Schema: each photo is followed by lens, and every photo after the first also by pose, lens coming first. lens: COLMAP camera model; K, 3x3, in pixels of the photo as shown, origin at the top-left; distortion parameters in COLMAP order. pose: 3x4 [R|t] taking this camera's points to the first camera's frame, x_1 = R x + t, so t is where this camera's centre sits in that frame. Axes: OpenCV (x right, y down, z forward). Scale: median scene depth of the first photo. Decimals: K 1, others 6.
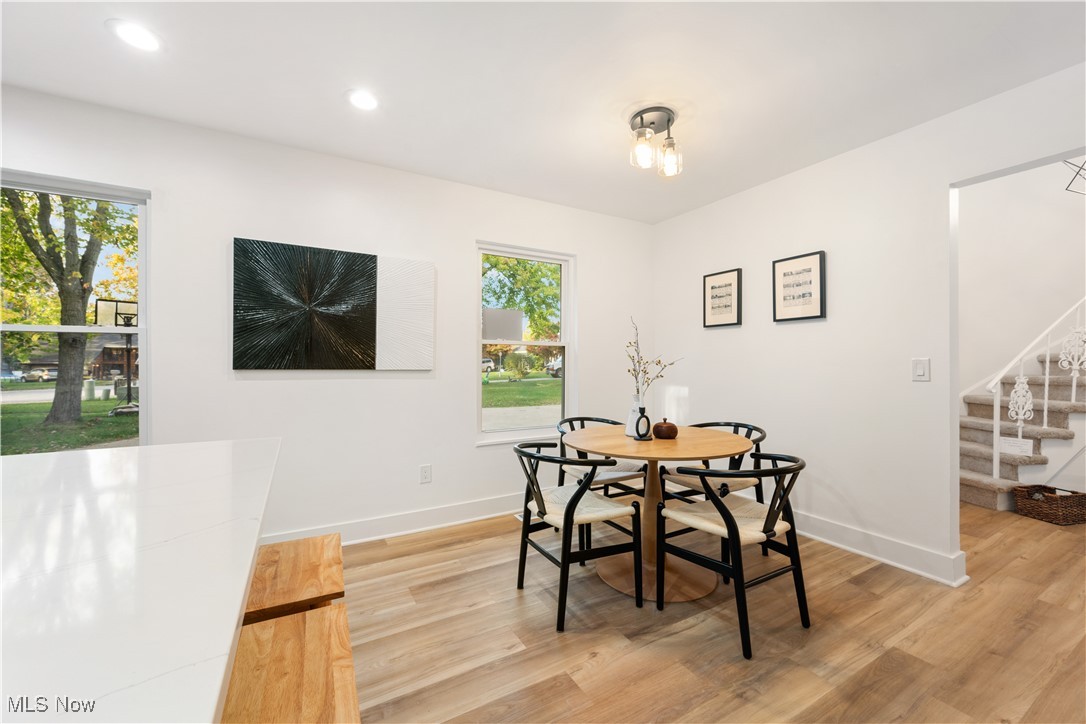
lens RADIAL K [[427.8, 0, 543.0], [0, 427.8, 362.0], [0, 0, 1]] dist [-0.000667, -0.000217]
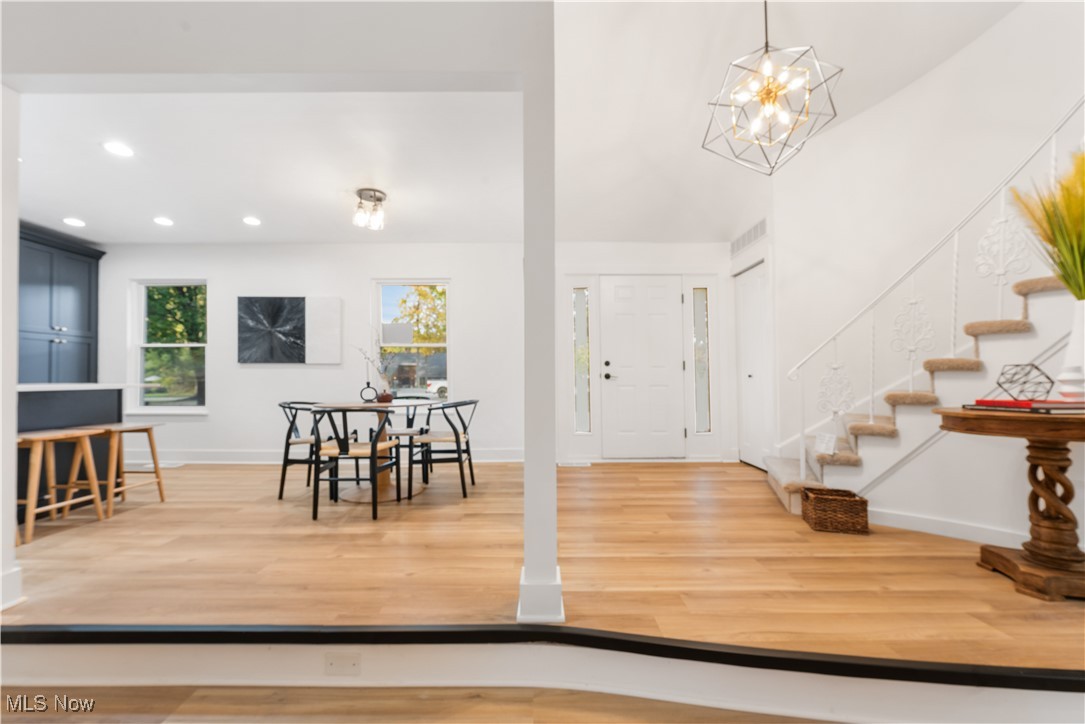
lens RADIAL K [[447.8, 0, 556.3], [0, 447.8, 372.7], [0, 0, 1]] dist [-0.001168, -0.000024]
pose [[0.871204, -0.007925, -0.490858, 1.667562], [0.010268, 0.999945, 0.002079, 0.076713], [0.490814, -0.006851, 0.871237, -0.070772]]
